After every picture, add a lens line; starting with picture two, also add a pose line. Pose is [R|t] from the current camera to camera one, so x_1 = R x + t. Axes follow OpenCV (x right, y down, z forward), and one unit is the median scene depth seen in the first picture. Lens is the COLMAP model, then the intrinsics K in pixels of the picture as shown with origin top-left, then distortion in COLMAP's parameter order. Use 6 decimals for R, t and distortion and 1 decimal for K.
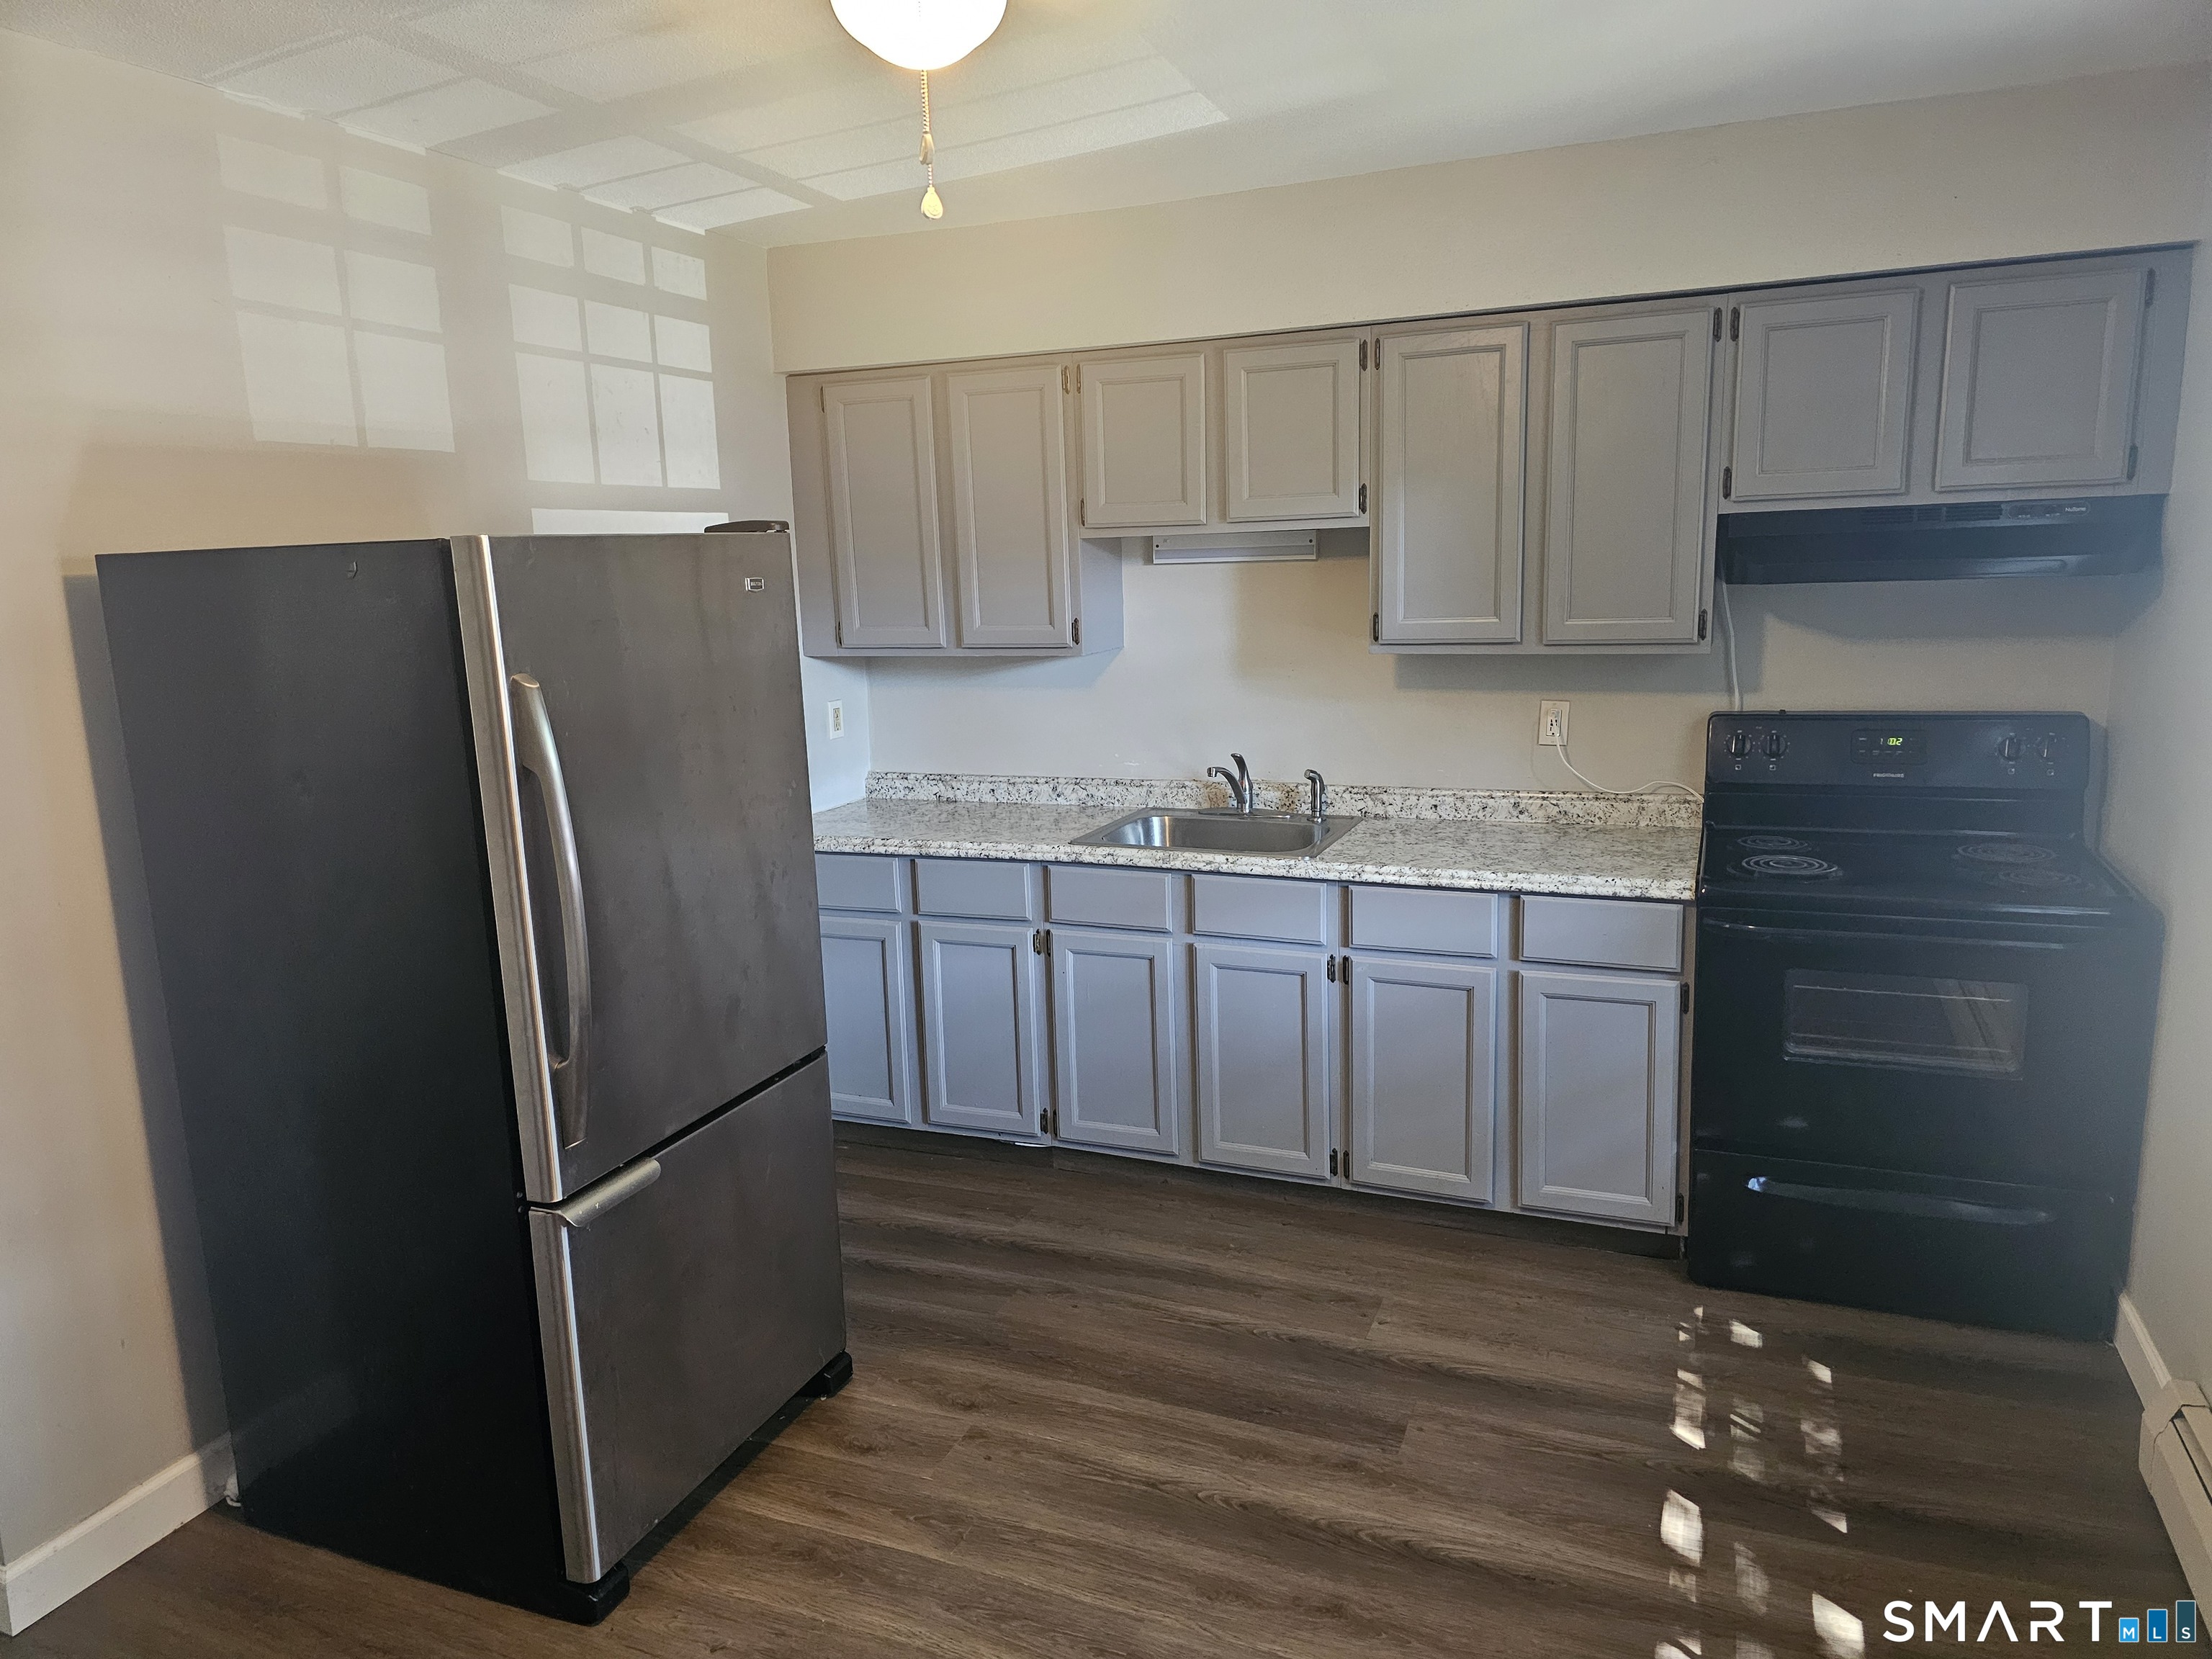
lens RADIAL K [[1485.4, 0, 1110.8], [0, 1485.4, 814.4], [0, 0, 1]] dist [0.114875, -0.125416]
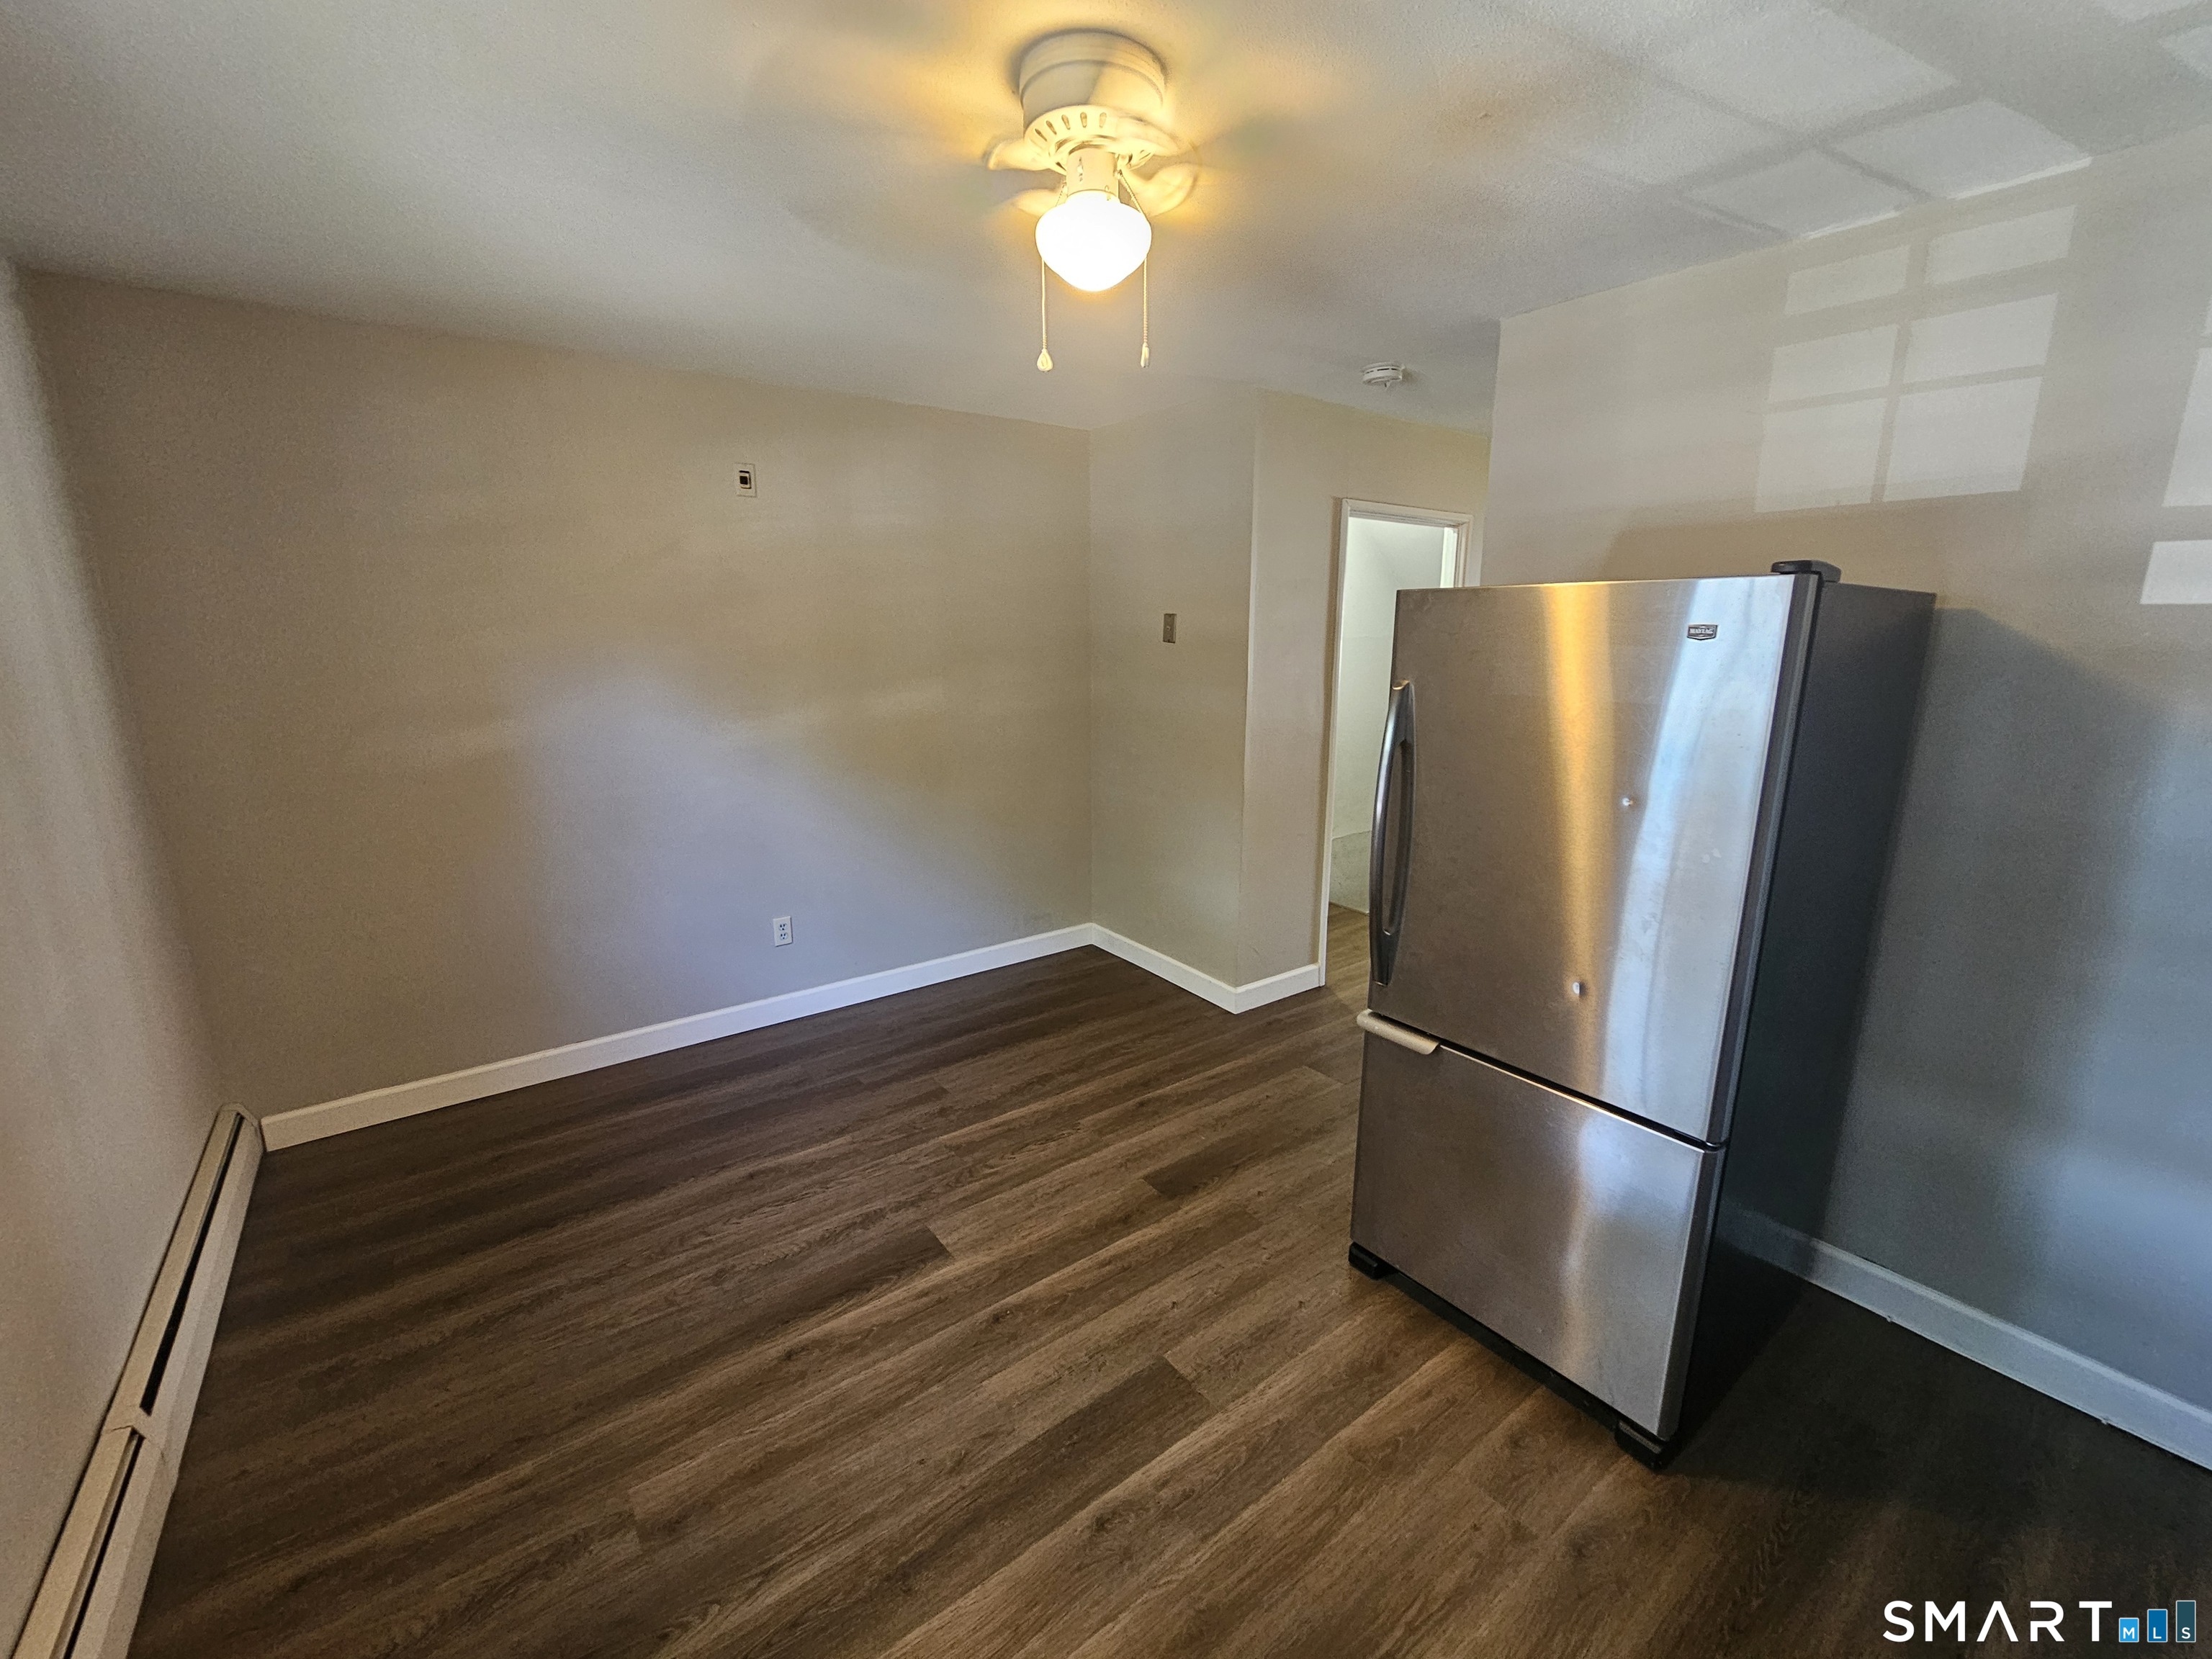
lens RADIAL K [[904.5, 0, 1101.5], [0, 904.5, 829.4], [0, 0, 1]] dist [0.000400, 0.000469]
pose [[-0.510714, 0.217538, -0.831774, 0.364923], [-0.141246, 0.933085, 0.330761, -0.136695], [0.848069, 0.286409, -0.445813, 0.768379]]
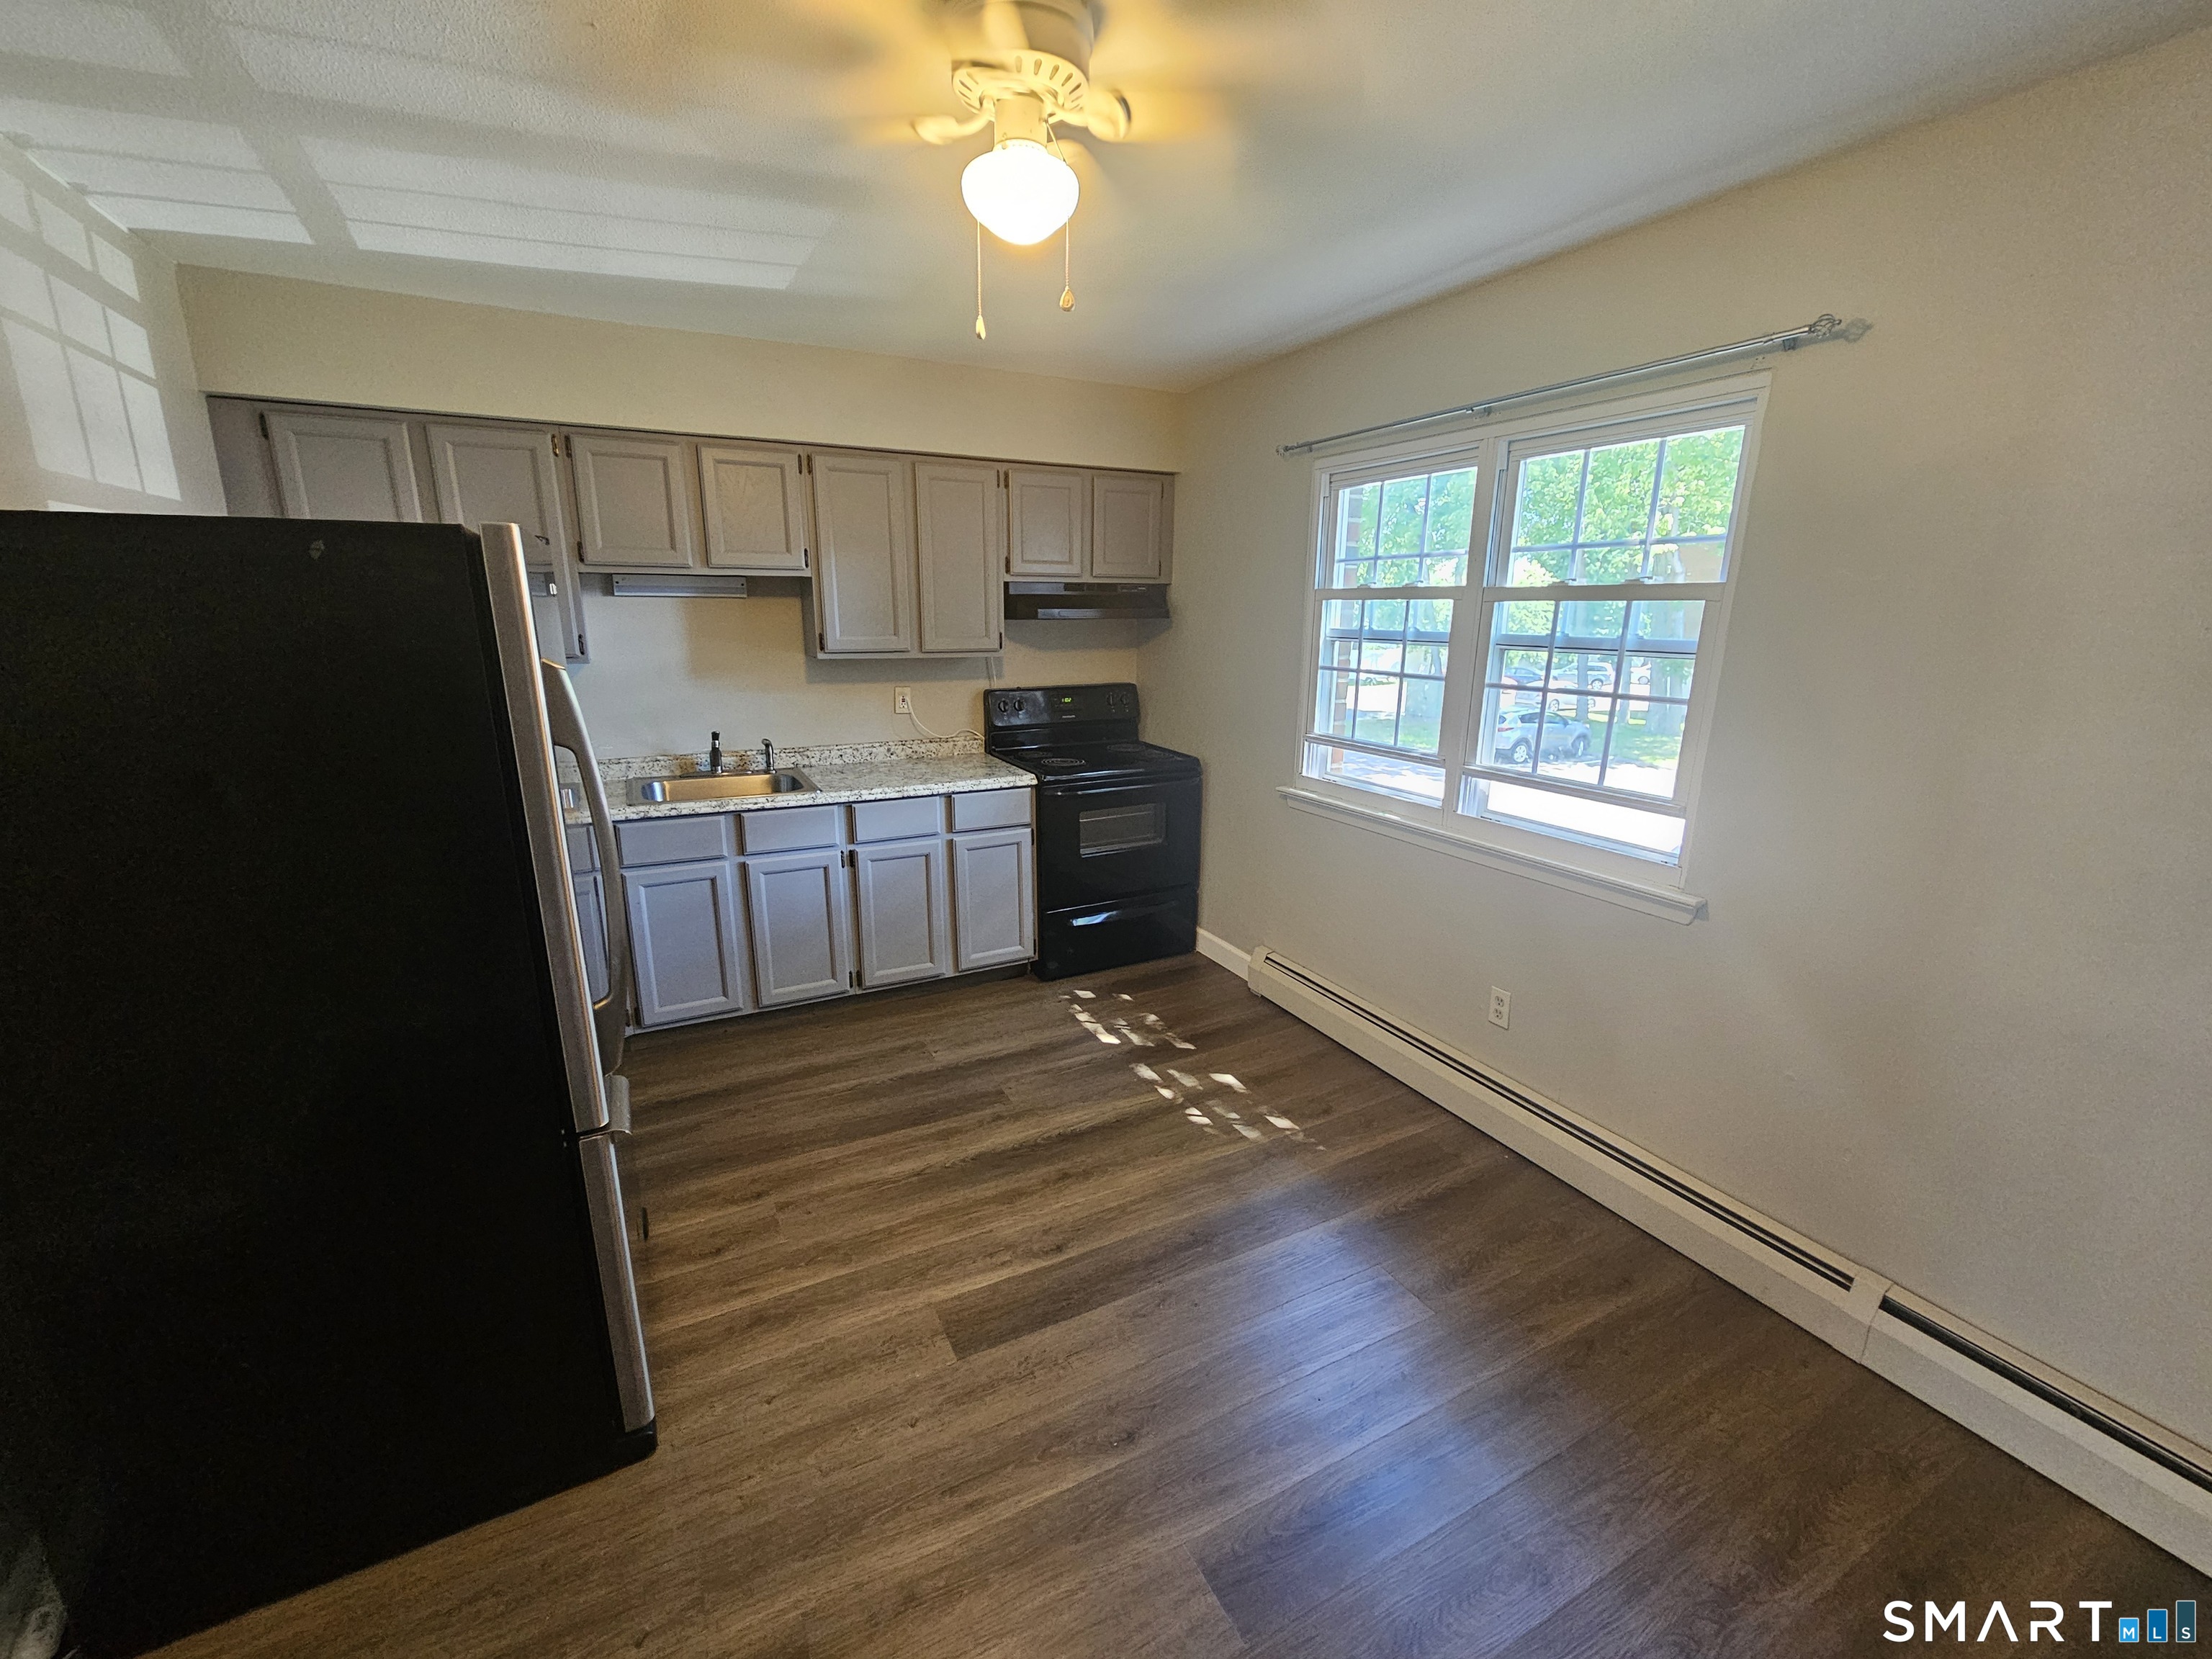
lens RADIAL K [[904.5, 0, 1101.5], [0, 904.5, 829.4], [0, 0, 1]] dist [0.000400, 0.000469]
pose [[0.643819, -0.150009, 0.750329, -0.412361], [0.108718, 0.988580, 0.104355, 0.002222], [-0.757415, 0.014389, 0.652776, 0.178425]]
